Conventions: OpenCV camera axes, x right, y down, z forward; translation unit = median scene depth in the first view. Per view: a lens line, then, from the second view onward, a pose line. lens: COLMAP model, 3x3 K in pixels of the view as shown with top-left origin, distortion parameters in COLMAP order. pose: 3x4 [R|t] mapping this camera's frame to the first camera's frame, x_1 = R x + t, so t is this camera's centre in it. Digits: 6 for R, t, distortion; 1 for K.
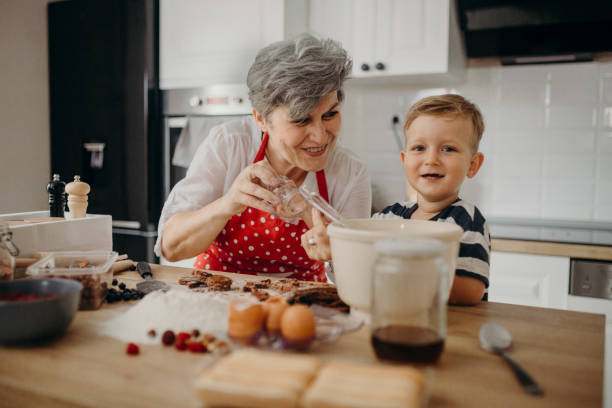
lens RADIAL K [[607.7, 0, 304.5], [0, 607.7, 204.2], [0, 0, 1]] dist [-0.046312, 0.028709]
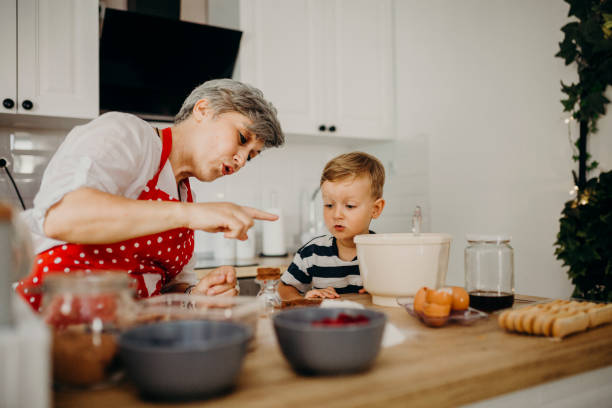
lens RADIAL K [[591.1, 0, 305.2], [0, 591.1, 203.5], [0, 0, 1]] dist [-0.072272, 0.104761]
pose [[0.512904, -0.007155, 0.858416, -0.753771], [0.081740, 0.995829, -0.040539, -0.005026], [-0.854546, 0.090959, 0.511349, 0.313946]]
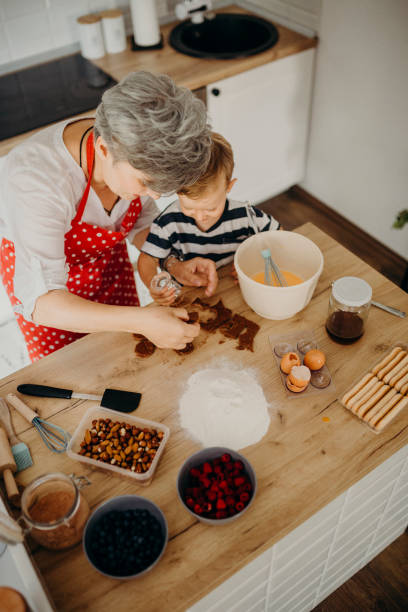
lens RADIAL K [[591.1, 0, 205.7], [0, 591.1, 309.1], [0, 0, 1]] dist [-0.072272, 0.104761]
pose [[0.472172, -0.661570, 0.582562, -0.591139], [0.107696, 0.699214, 0.706754, -0.646260], [-0.874903, -0.270969, 0.401398, 0.338822]]
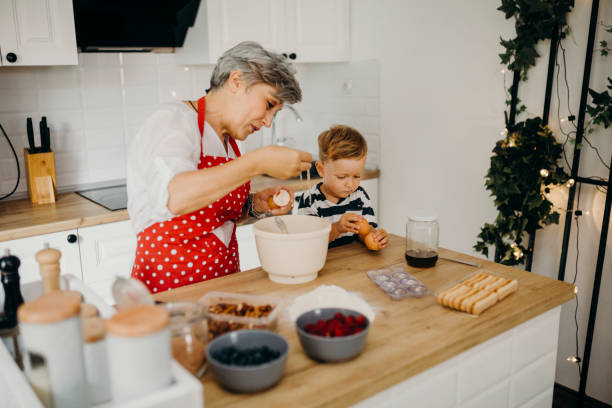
lens RADIAL K [[599.7, 0, 306.0], [0, 599.7, 204.0], [0, 0, 1]] dist [-0.051889, 0.032928]
pose [[0.421340, -0.222214, 0.879257, -1.005051], [0.085482, 0.974931, 0.205431, -0.263451], [-0.902865, -0.011396, 0.429773, 0.250706]]
